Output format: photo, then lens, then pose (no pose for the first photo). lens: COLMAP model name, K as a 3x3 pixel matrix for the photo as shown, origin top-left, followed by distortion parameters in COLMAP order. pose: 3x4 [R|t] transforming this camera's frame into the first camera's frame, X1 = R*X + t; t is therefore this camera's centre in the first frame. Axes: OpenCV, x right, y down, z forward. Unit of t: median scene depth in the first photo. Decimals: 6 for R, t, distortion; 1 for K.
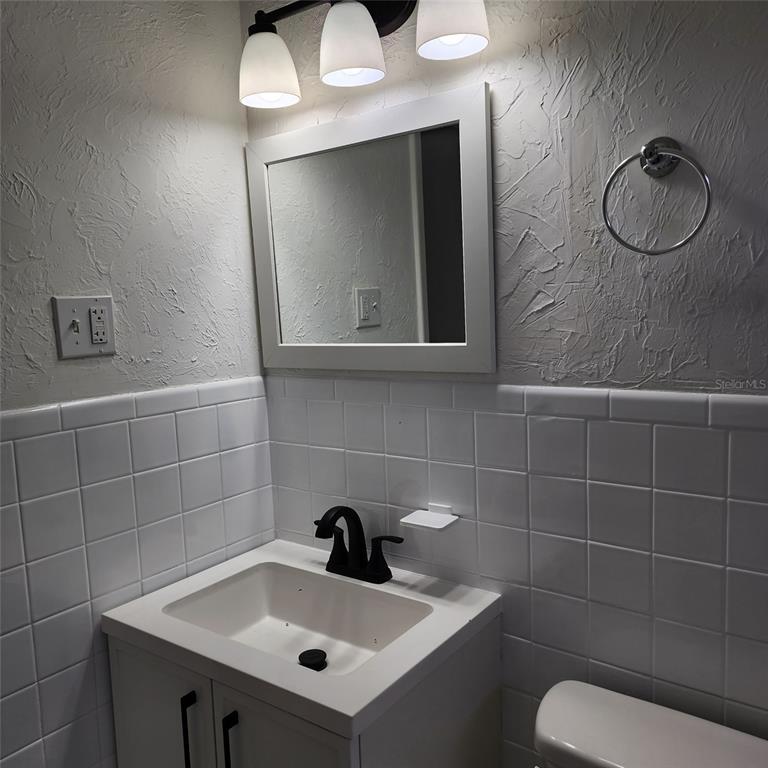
lens RADIAL K [[686.0, 0, 384.6], [0, 686.0, 385.9], [0, 0, 1]] dist [0.081114, -0.076683]
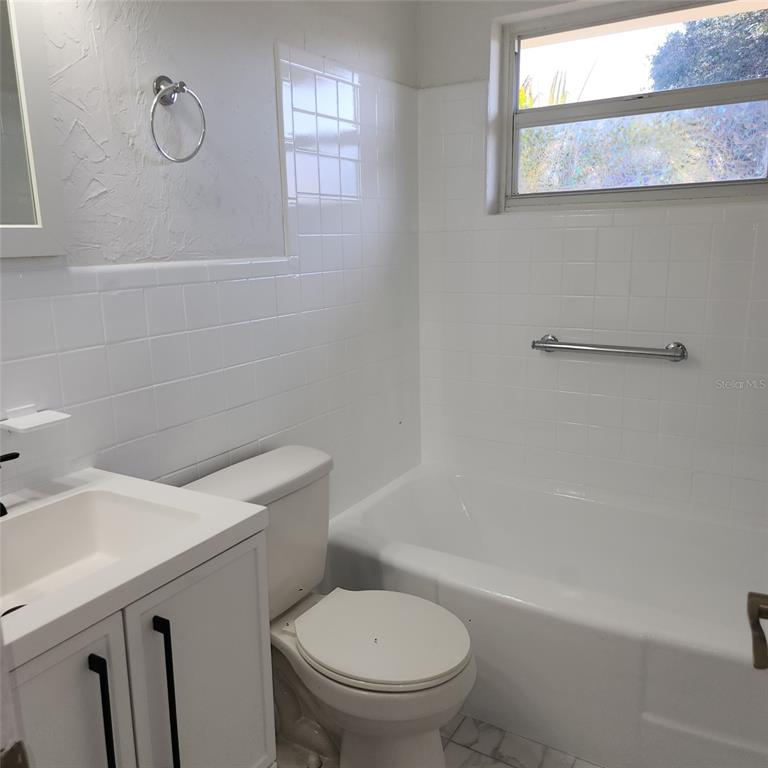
lens RADIAL K [[686.0, 0, 384.5], [0, 686.0, 383.1], [0, 0, 1]] dist [0.081114, -0.076683]
pose [[-0.099115, -0.166363, 0.981071, -0.998530], [0.144107, 0.973132, 0.179575, 0.051579], [-0.984586, 0.159178, -0.072477, 0.669264]]
